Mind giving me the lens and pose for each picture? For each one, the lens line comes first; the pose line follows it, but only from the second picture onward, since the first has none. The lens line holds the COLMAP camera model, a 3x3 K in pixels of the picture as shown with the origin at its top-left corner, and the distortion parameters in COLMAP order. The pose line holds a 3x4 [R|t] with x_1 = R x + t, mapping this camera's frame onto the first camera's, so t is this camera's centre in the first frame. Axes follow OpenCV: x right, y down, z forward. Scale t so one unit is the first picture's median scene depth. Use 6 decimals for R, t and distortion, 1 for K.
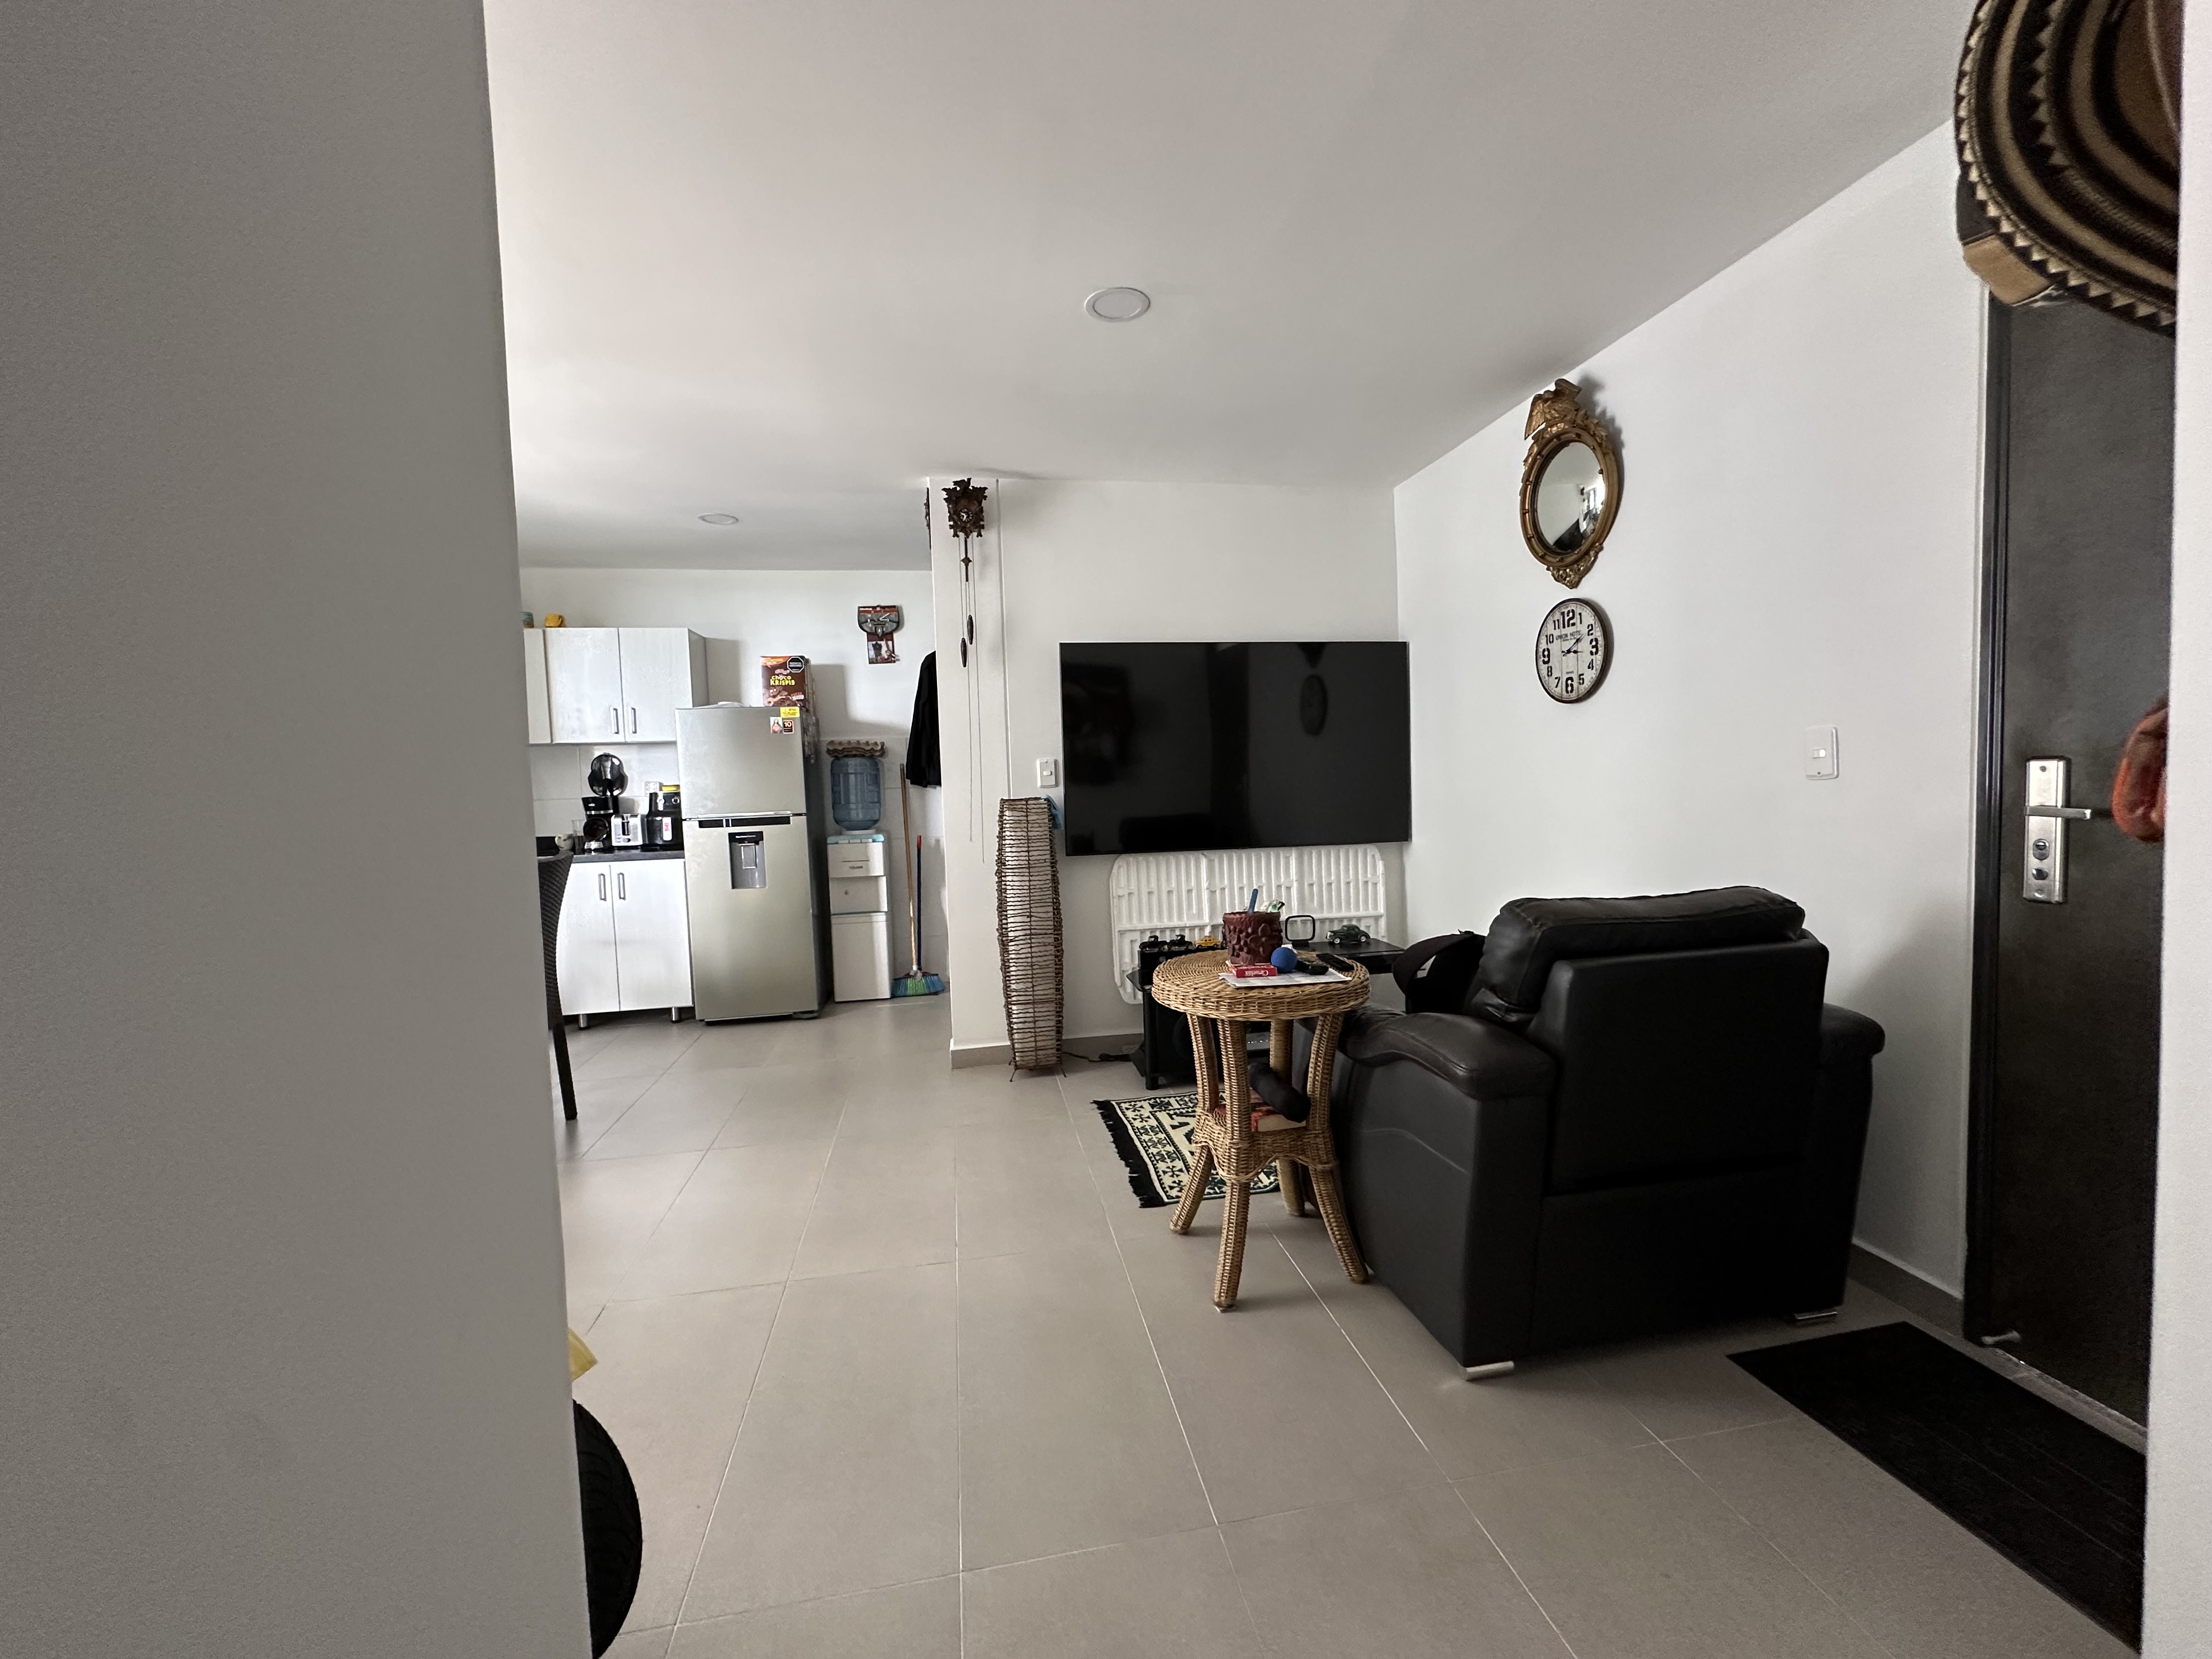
lens RADIAL K [[882.4, 0, 1104.0], [0, 882.4, 833.5], [0, 0, 1]] dist [-0.000810, 0.000443]
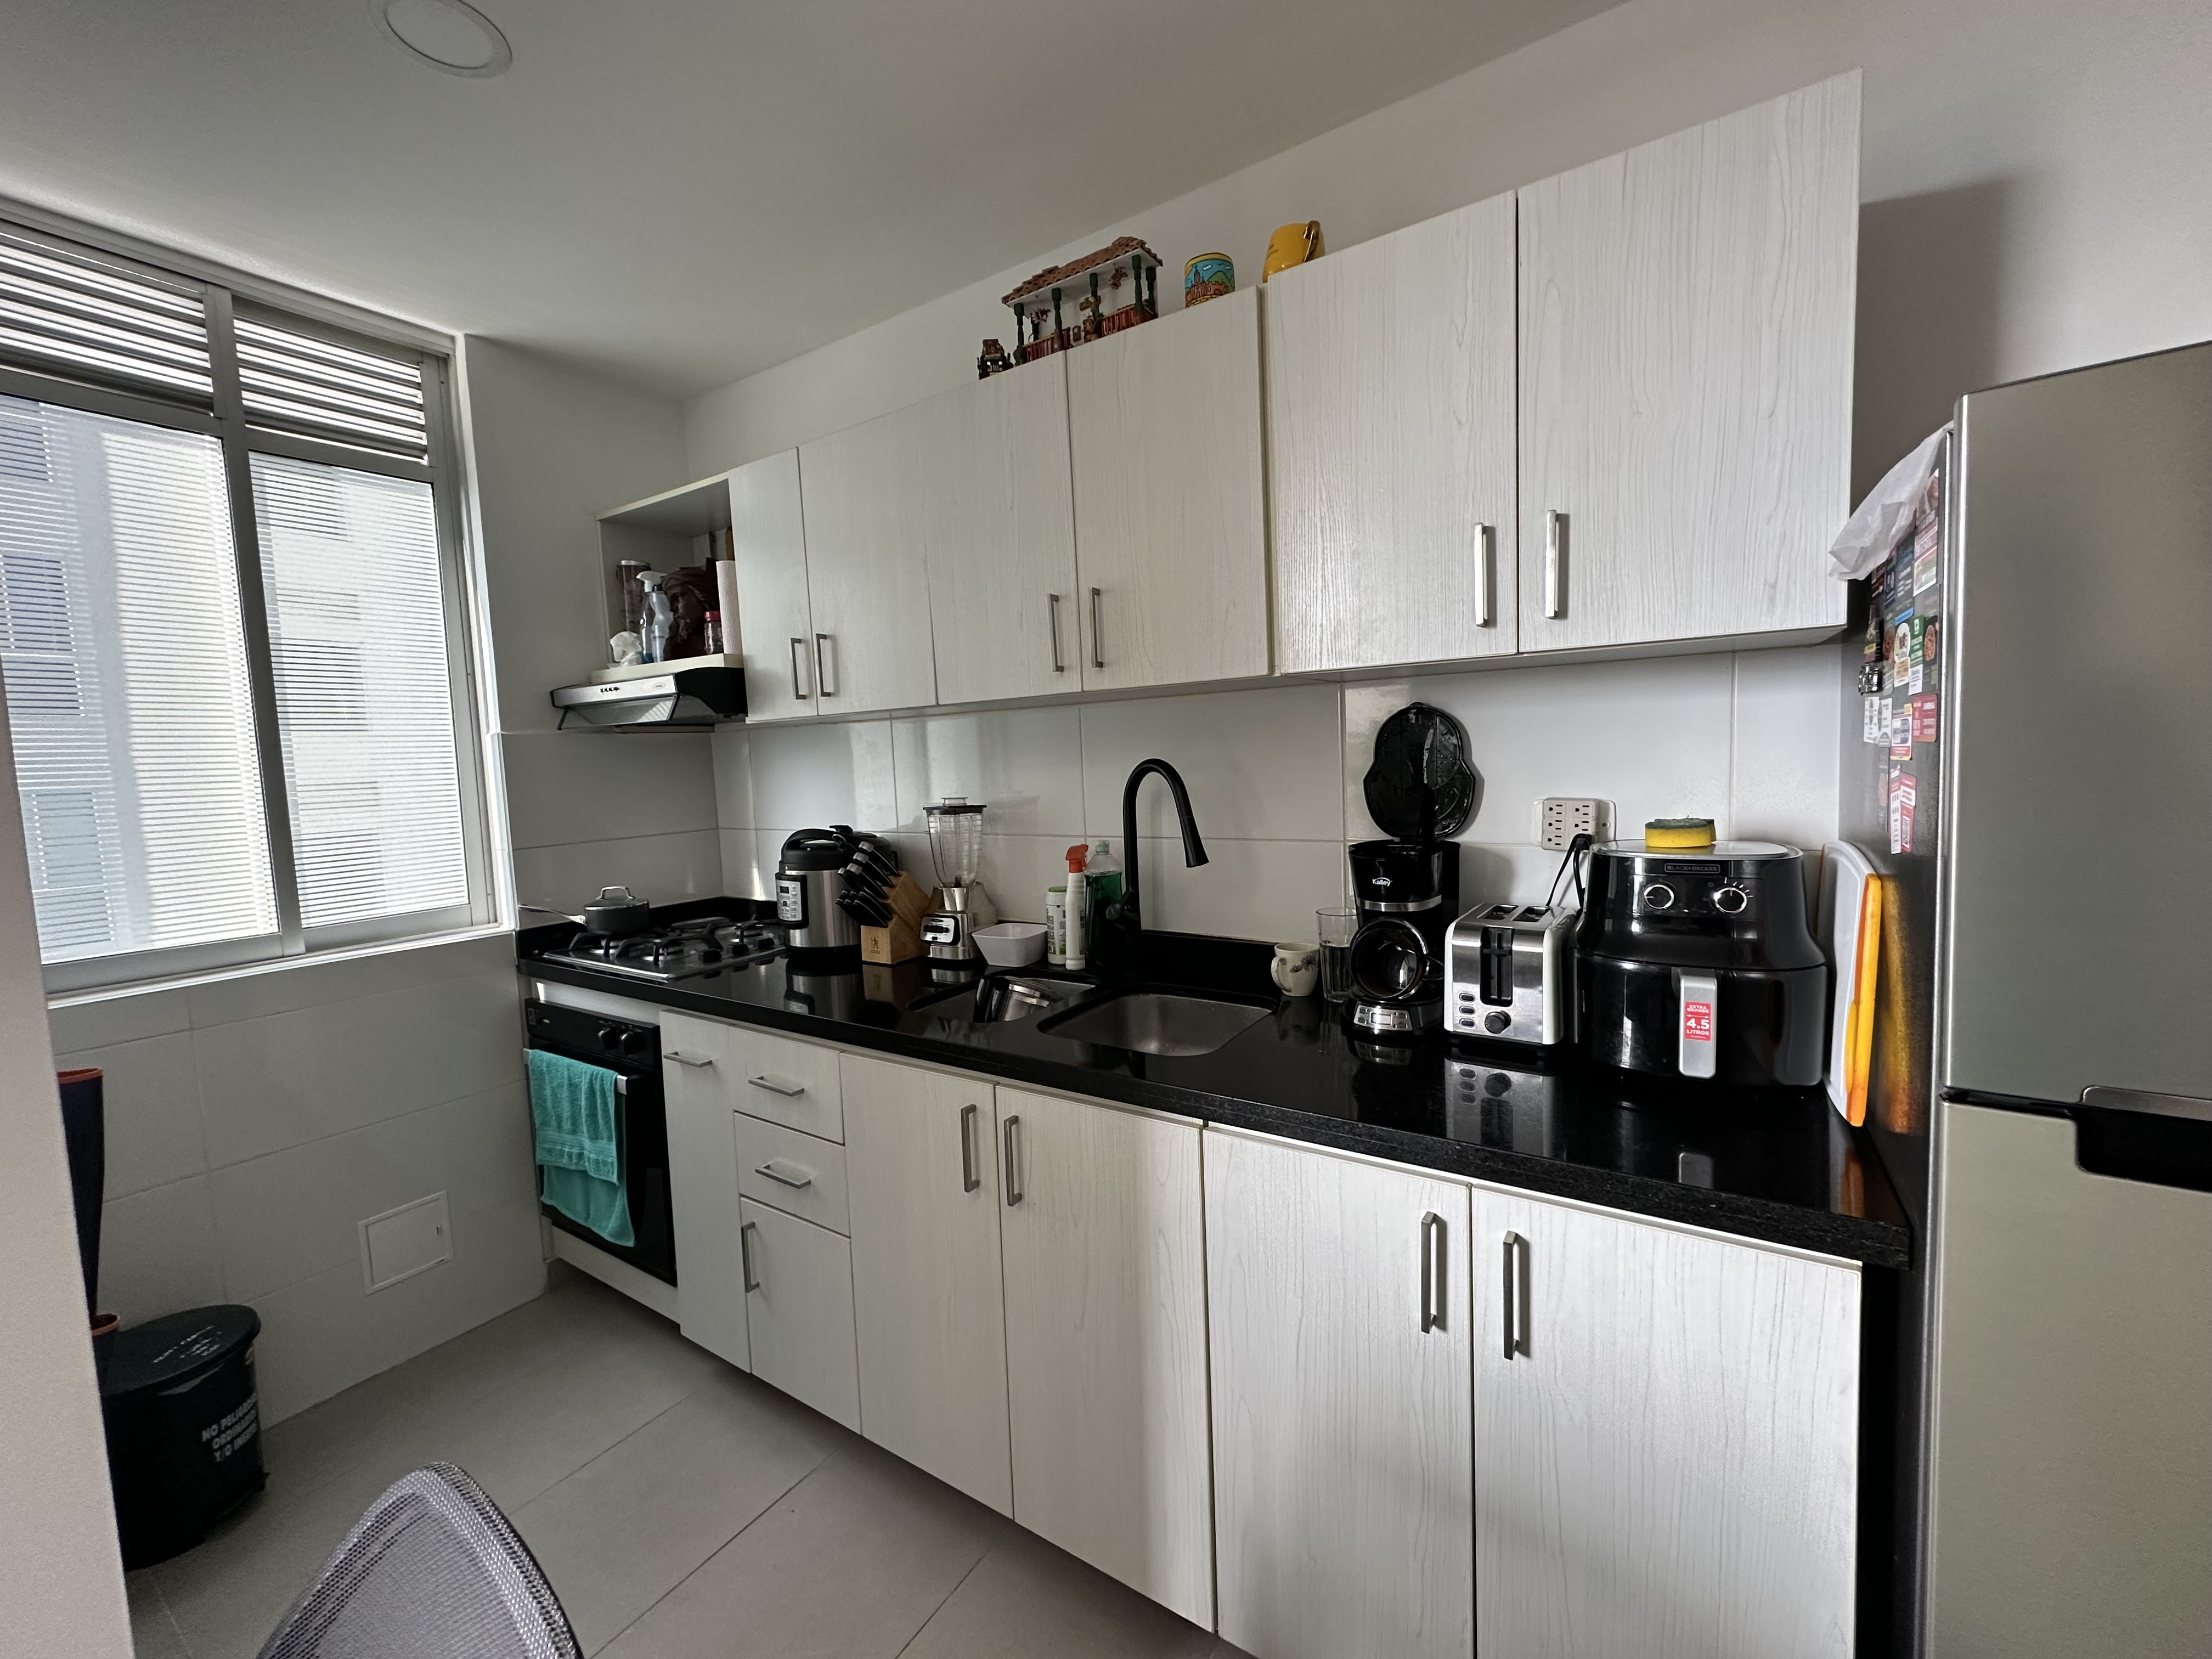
lens RADIAL K [[882.4, 0, 1109.1], [0, 882.4, 827.3], [0, 0, 1]] dist [-0.000810, 0.000443]
pose [[0.732156, 0.056256, -0.678810, -0.445730], [-0.019860, 0.997923, 0.061281, -0.066082], [0.680848, -0.031386, 0.731752, 0.718770]]
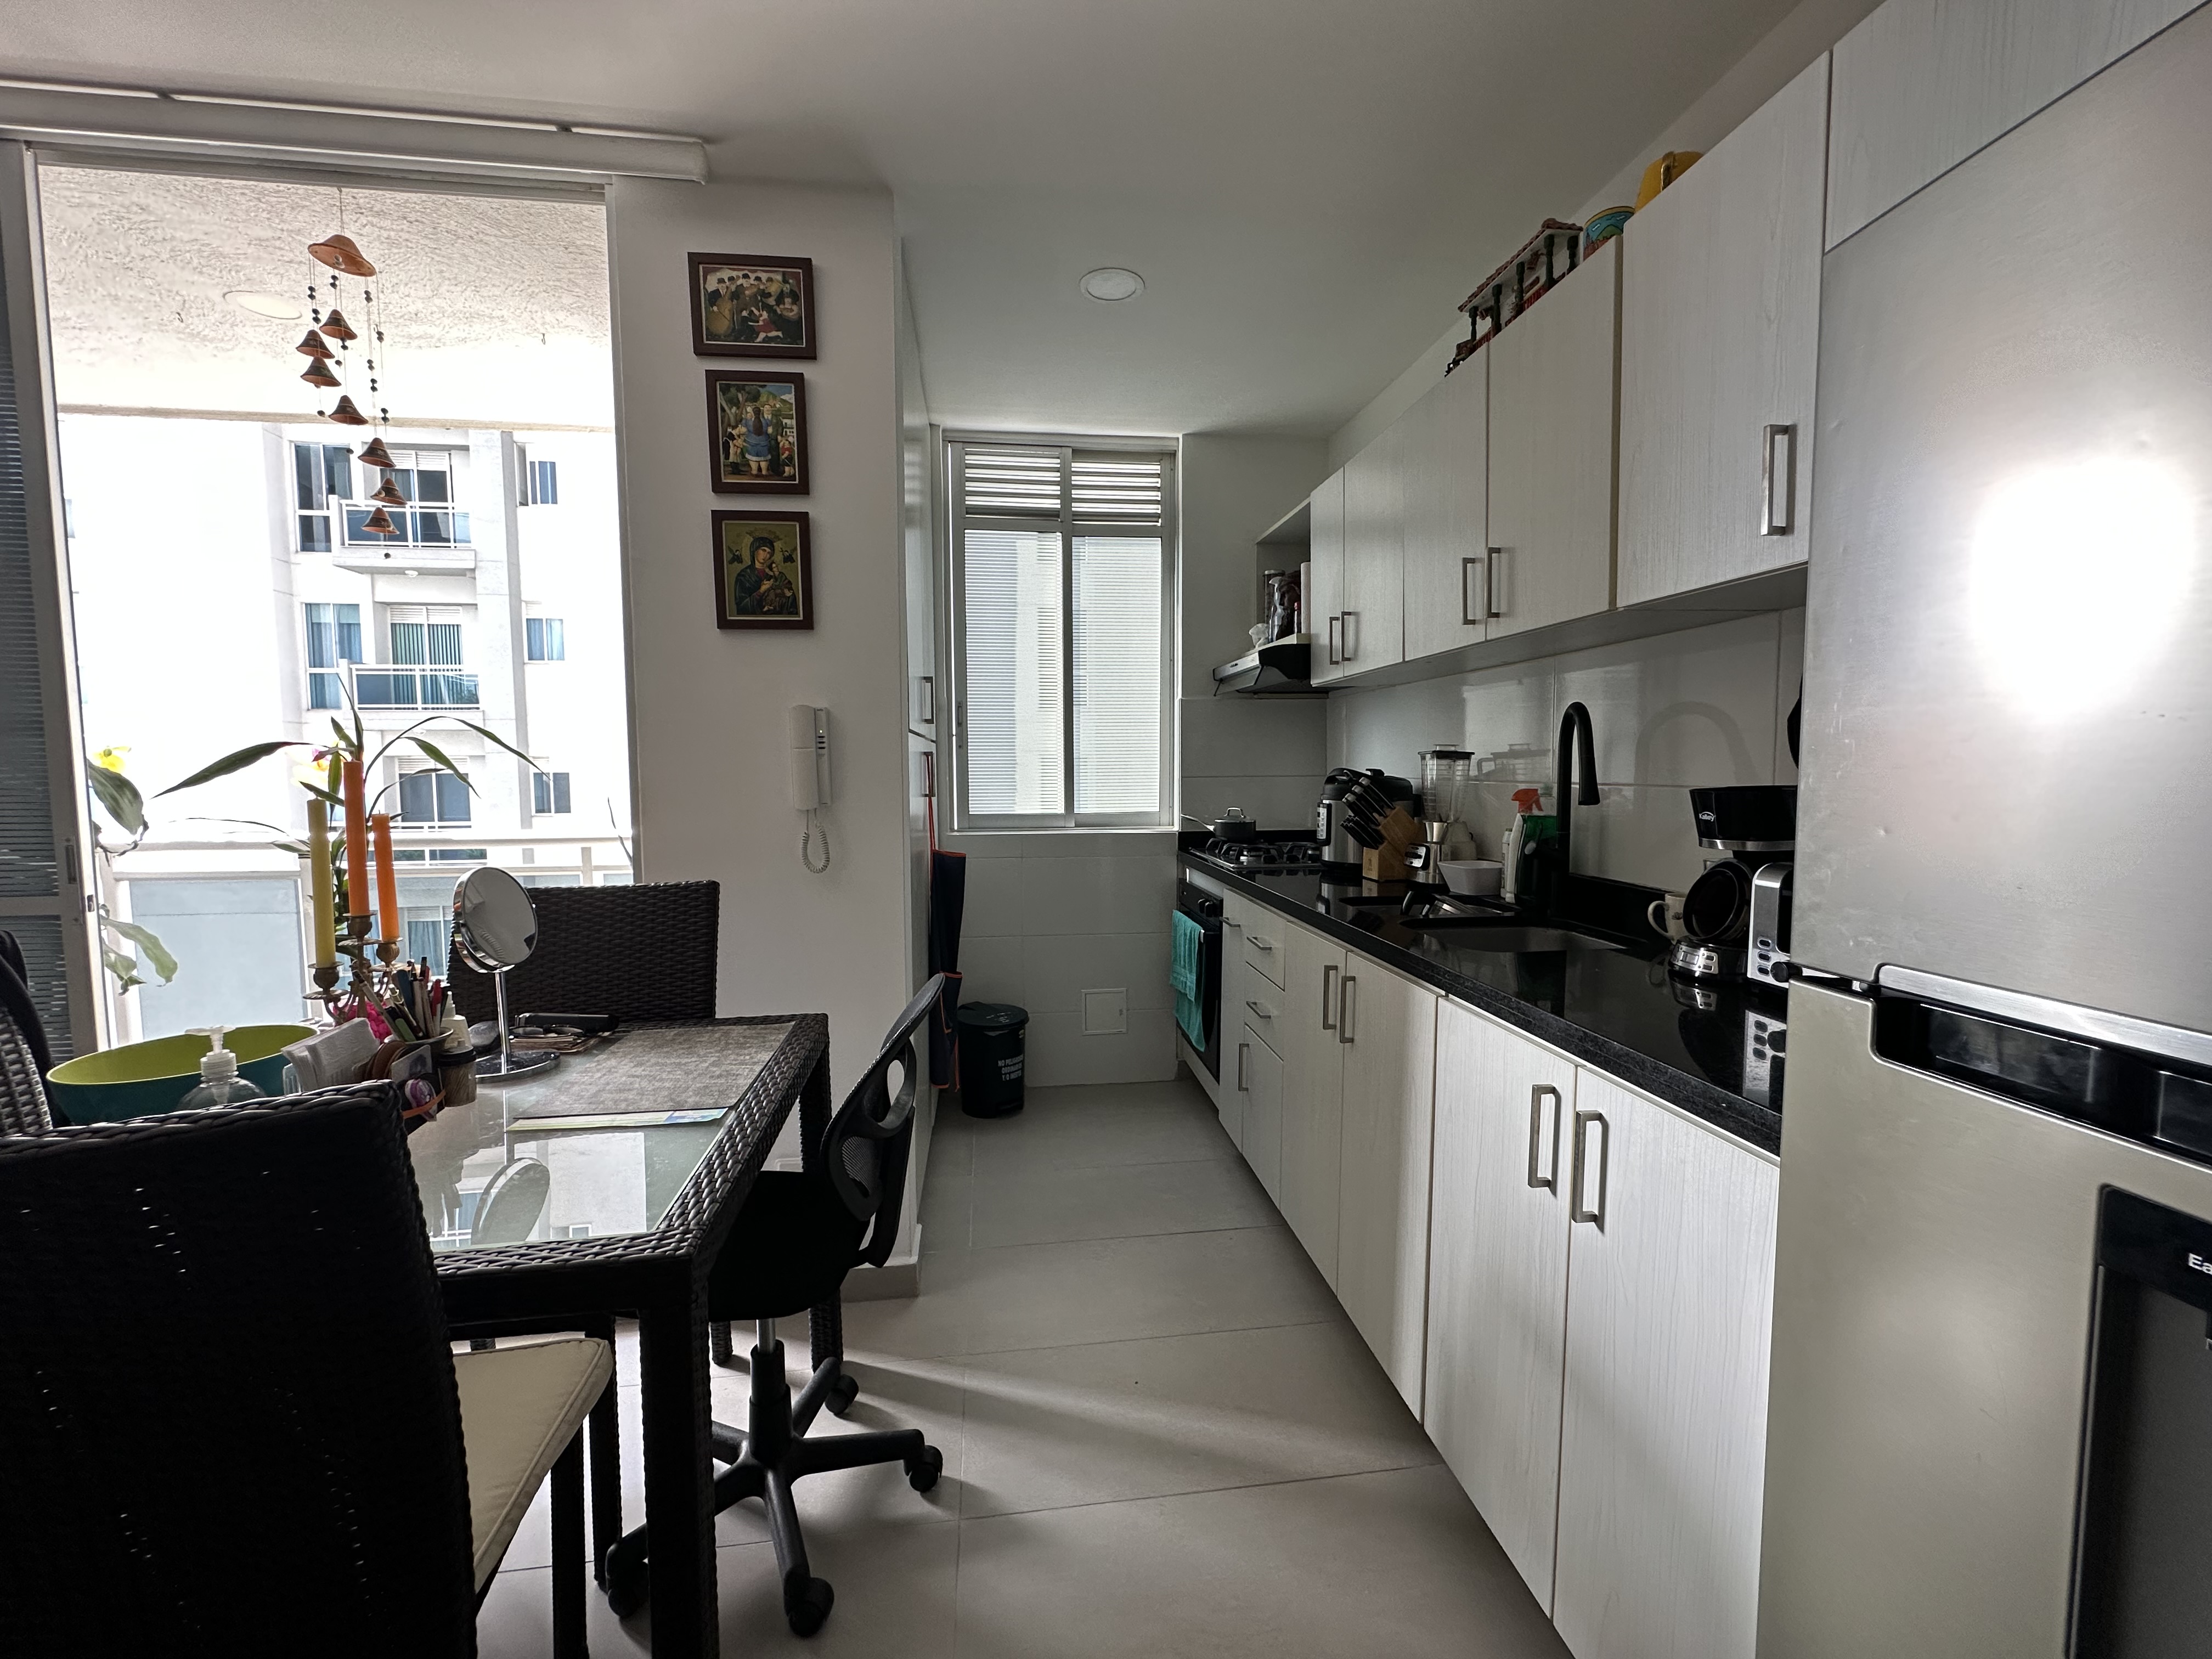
lens RADIAL K [[882.4, 0, 1110.6], [0, 882.4, 826.4], [0, 0, 1]] dist [-0.000810, 0.000443]
pose [[-0.033713, 0.098905, -0.994526, -0.294015], [-0.049631, 0.993698, 0.100505, -0.047540], [0.998198, 0.052748, -0.028592, 0.812741]]
